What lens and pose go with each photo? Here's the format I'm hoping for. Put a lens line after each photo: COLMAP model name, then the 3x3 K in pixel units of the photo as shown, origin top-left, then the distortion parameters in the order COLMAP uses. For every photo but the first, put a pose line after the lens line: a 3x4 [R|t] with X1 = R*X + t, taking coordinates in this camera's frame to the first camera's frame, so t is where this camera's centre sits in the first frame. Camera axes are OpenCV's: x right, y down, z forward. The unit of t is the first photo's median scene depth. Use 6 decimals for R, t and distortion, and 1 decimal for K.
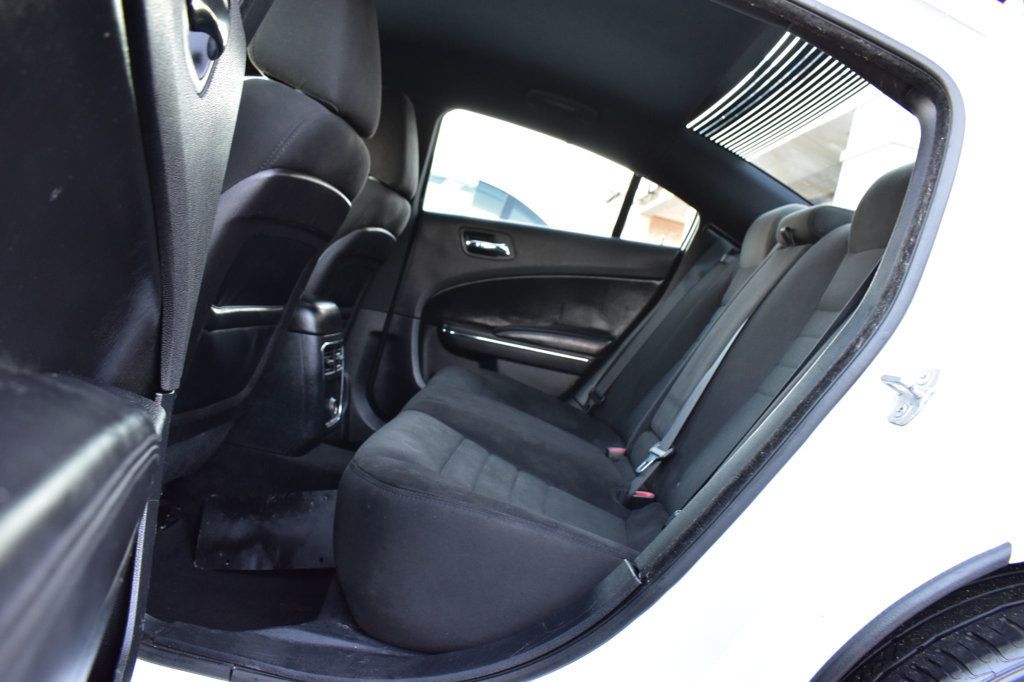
lens RADIAL K [[733.0, 0, 512.0], [0, 733.0, 341.0], [0, 0, 1]] dist [-0.084637, 0.000765]
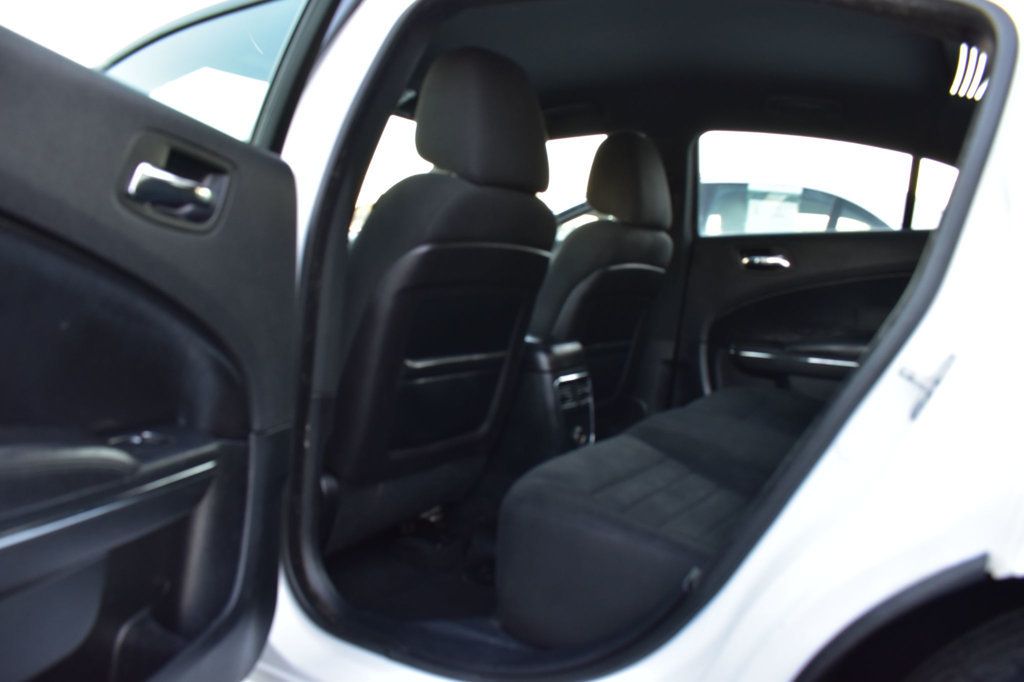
lens RADIAL K [[733.0, 0, 512.0], [0, 733.0, 341.0], [0, 0, 1]] dist [-0.084637, 0.000765]
pose [[0.870189, -0.116537, -0.478738, 0.185255], [0.097010, 0.993131, -0.065421, 0.009440], [0.483074, 0.010486, 0.875517, -0.008035]]
